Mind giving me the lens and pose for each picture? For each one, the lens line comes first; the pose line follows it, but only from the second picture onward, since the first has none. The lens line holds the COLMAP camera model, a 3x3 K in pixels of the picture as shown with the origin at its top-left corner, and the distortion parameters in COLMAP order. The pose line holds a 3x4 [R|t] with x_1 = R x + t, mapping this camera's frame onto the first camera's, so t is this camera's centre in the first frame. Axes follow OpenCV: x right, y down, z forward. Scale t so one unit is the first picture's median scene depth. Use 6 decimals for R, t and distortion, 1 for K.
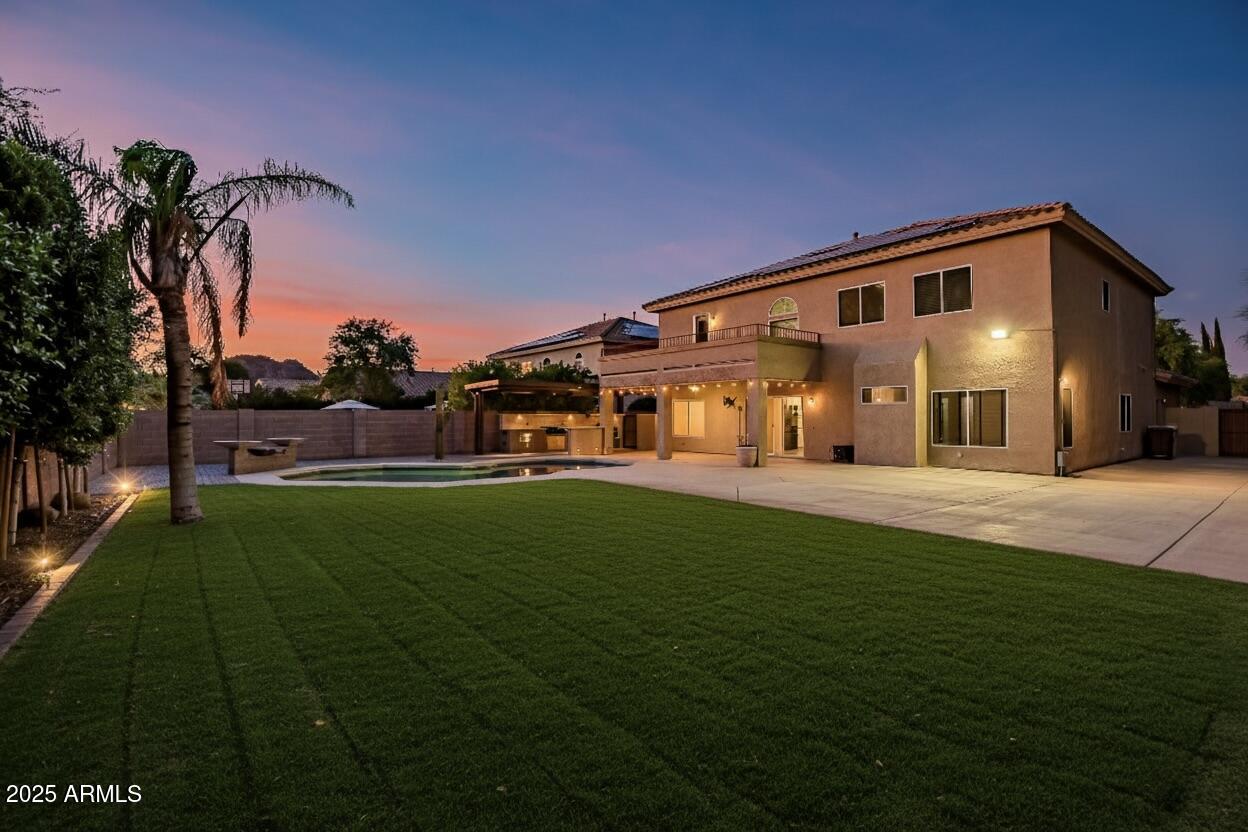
lens RADIAL K [[583.4, 0, 624.0], [0, 583.4, 416.0], [0, 0, 1]] dist [0.022842, -0.022942]
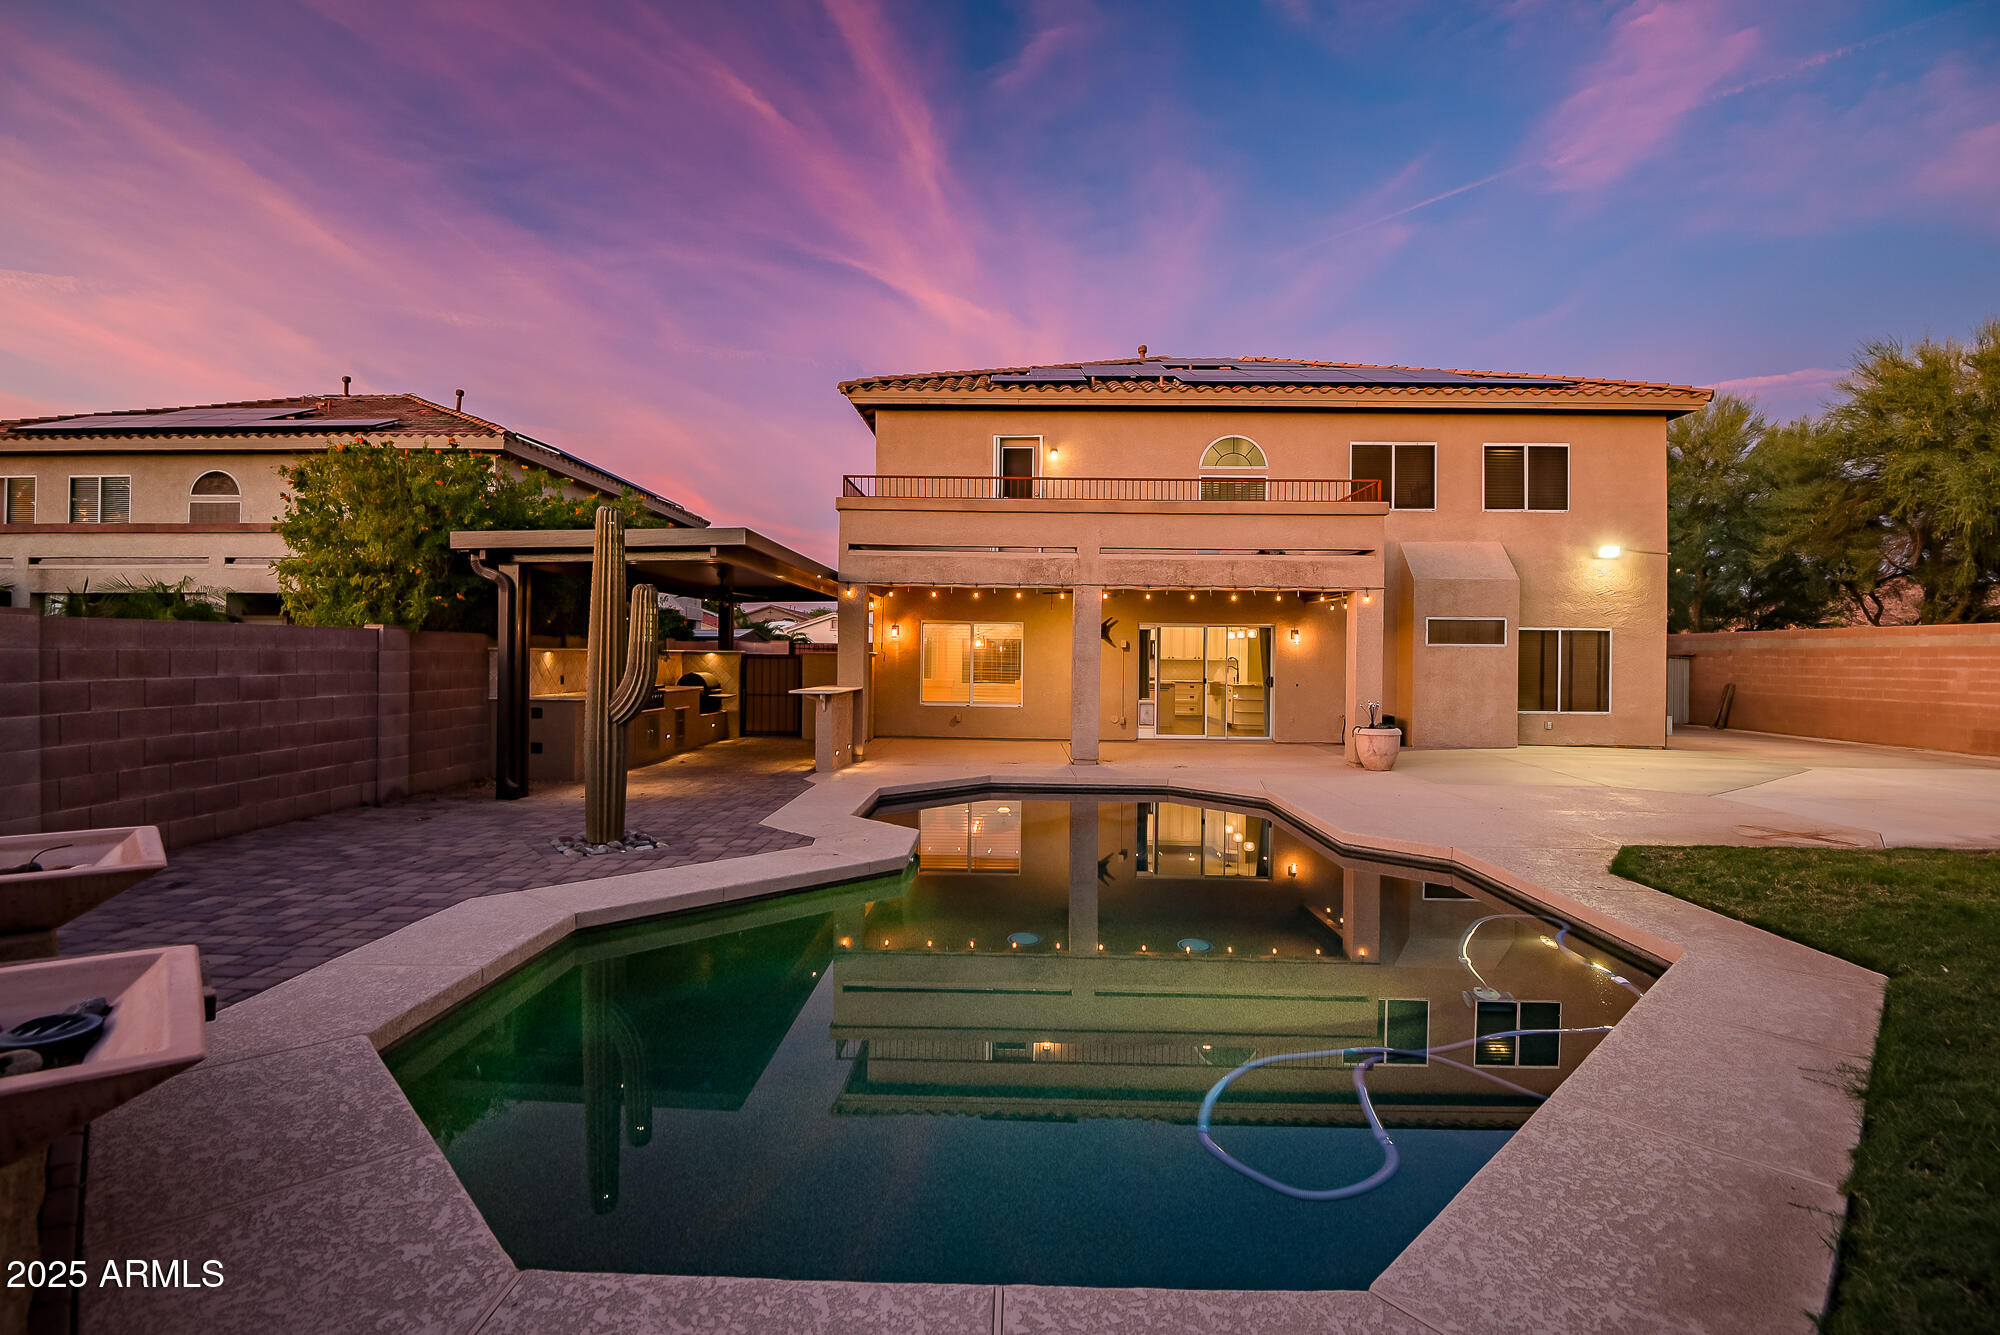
lens RADIAL K [[934.9, 0, 1000.0], [0, 934.9, 667.5], [0, 0, 1]] dist [0.022842, -0.022942]
pose [[0.623519, 0.000258, 0.781808, -0.545418], [-0.015003, 0.999820, 0.011635, -0.002359], [-0.781664, -0.018984, 0.623410, 0.675313]]
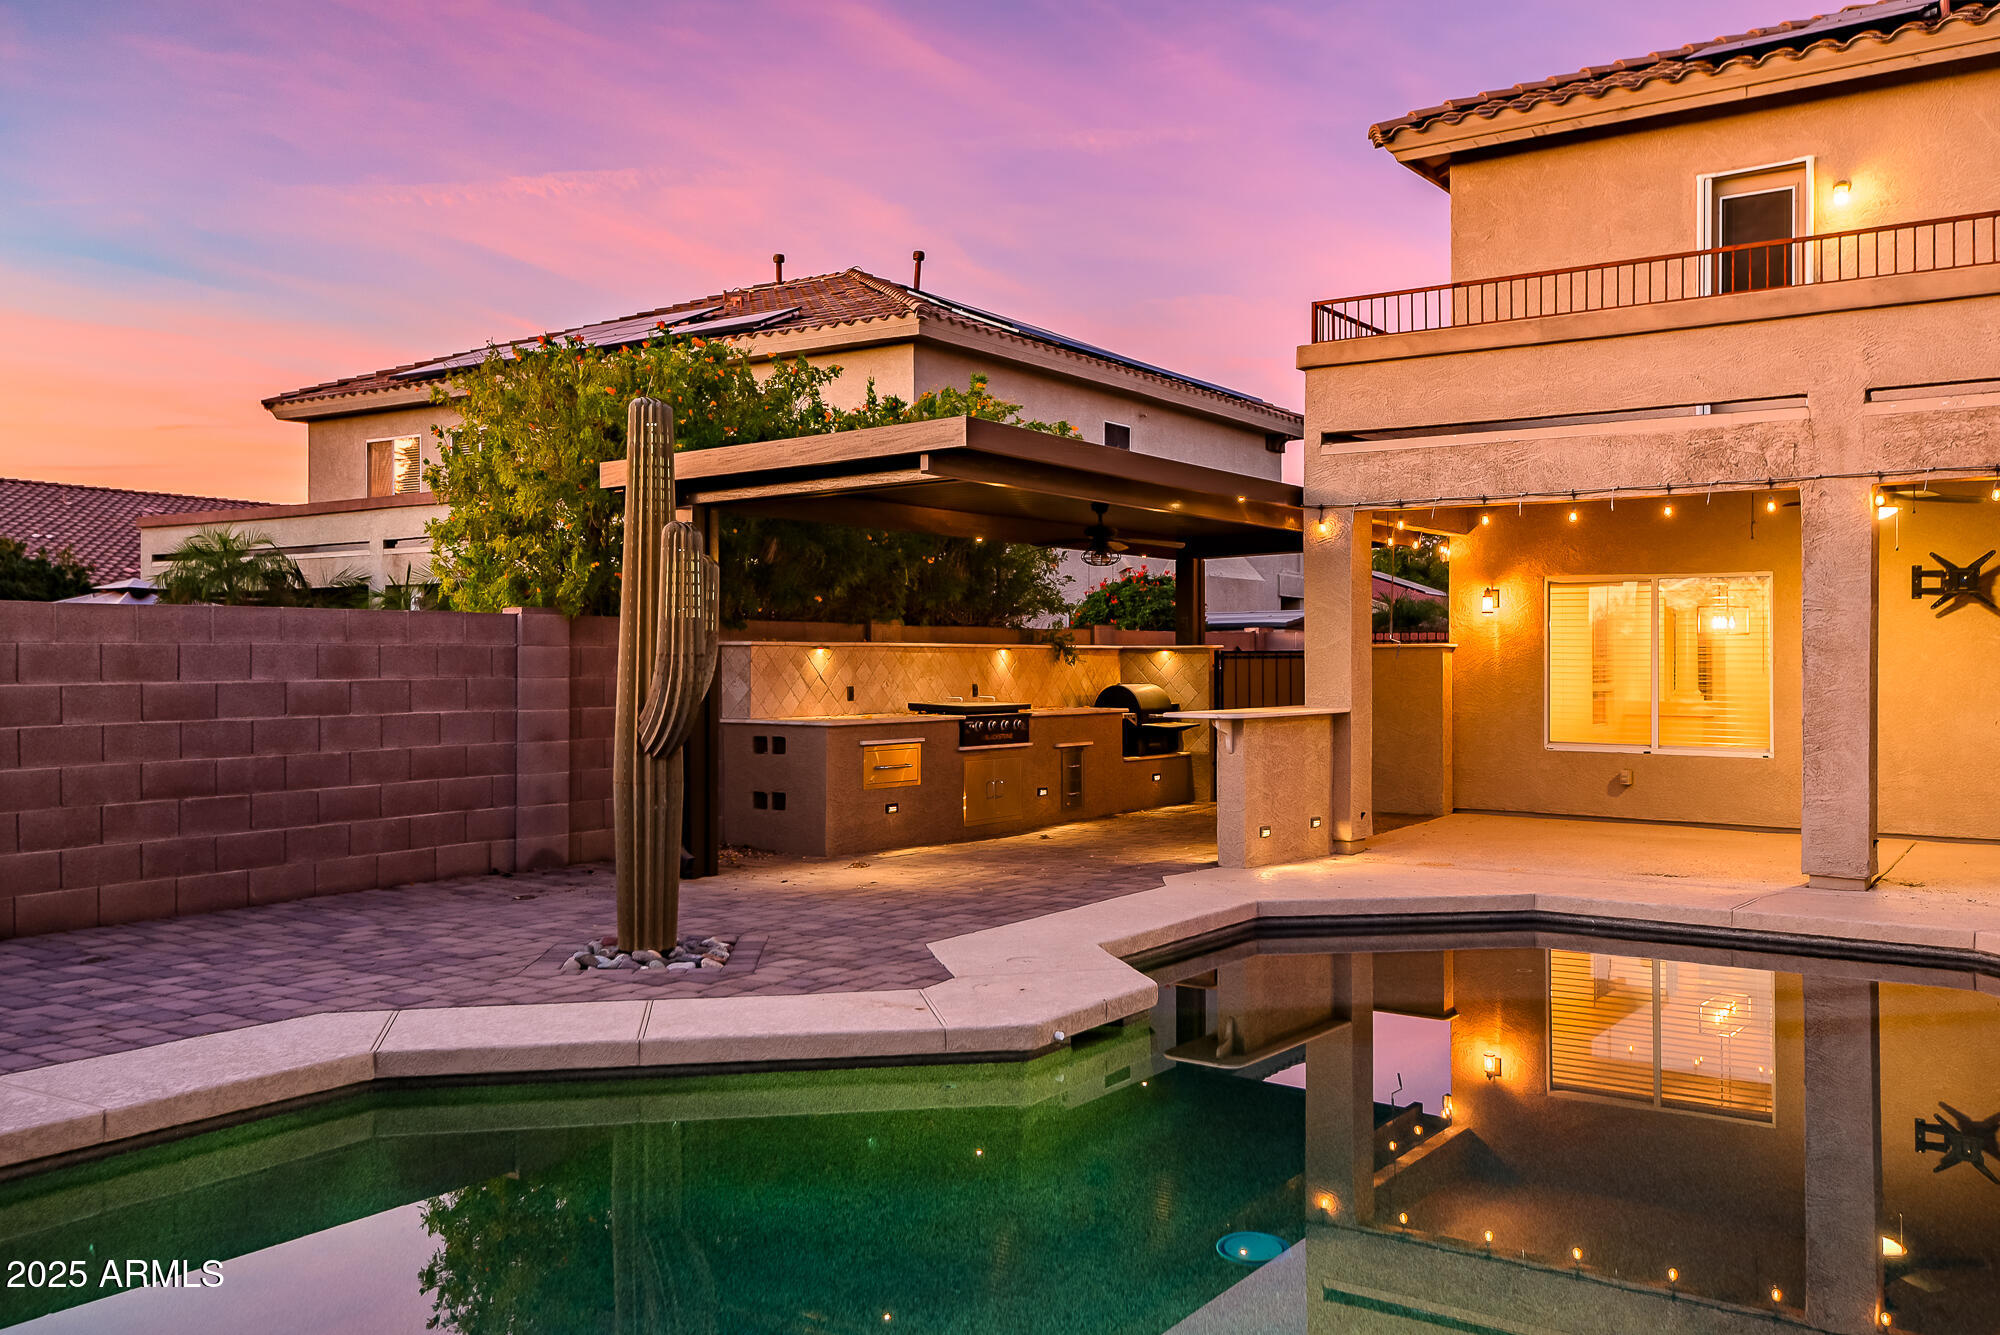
lens RADIAL K [[1695.5, 0, 991.8], [0, 1695.5, 661.1], [0, 0, 1]] dist [0.066053, -0.009489]
pose [[0.948718, 0.002069, 0.316116, -0.393008], [-0.002833, 0.999994, 0.001959, 0.003147], [-0.316110, -0.002754, 0.948718, 0.609943]]
